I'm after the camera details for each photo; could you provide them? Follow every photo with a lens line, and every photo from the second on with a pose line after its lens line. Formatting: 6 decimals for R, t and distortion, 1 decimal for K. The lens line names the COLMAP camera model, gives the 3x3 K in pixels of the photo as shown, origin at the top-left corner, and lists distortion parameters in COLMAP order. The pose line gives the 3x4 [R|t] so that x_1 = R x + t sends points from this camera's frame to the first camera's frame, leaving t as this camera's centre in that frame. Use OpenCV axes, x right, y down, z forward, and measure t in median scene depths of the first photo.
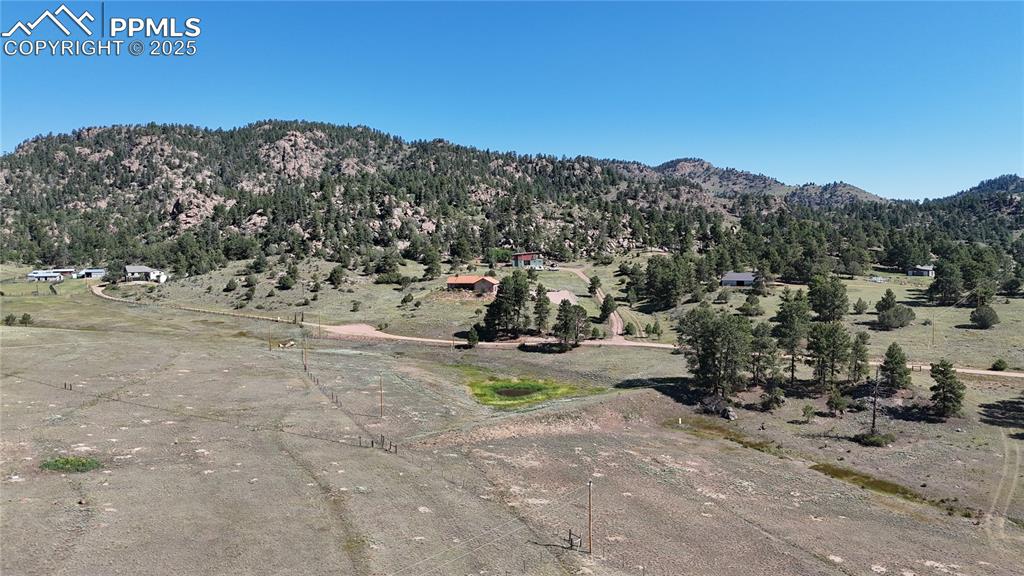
lens RADIAL K [[756.2, 0, 516.6], [0, 756.2, 279.2], [0, 0, 1]] dist [0.067172, -0.059913]
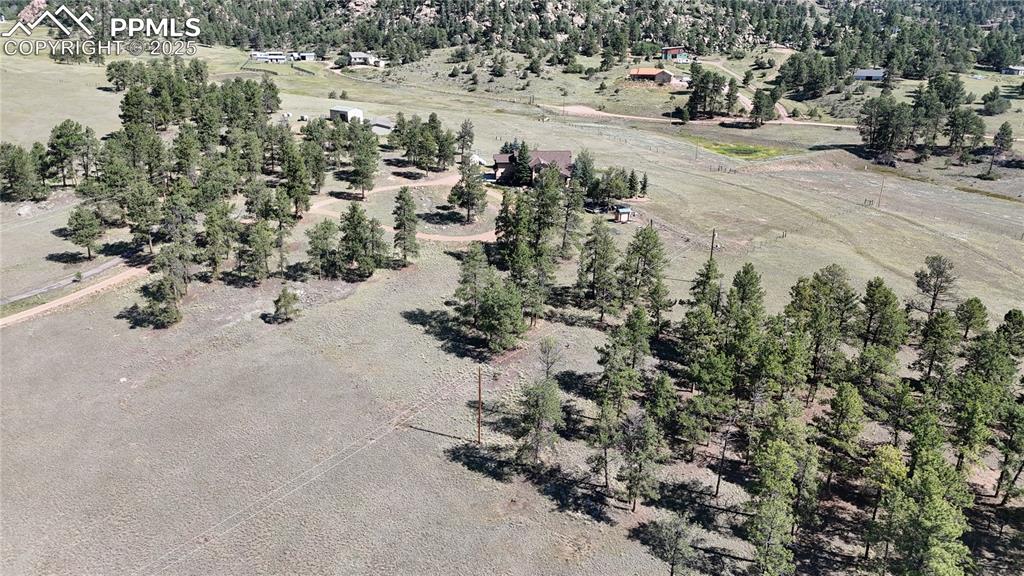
lens RADIAL K [[756.2, 0, 522.4], [0, 756.2, 292.6], [0, 0, 1]] dist [0.067172, -0.059913]
pose [[0.999472, 0.027334, -0.017578, -0.273018], [-0.021092, 0.957093, 0.289014, -0.010357], [0.024724, -0.288490, 0.957164, -0.379307]]
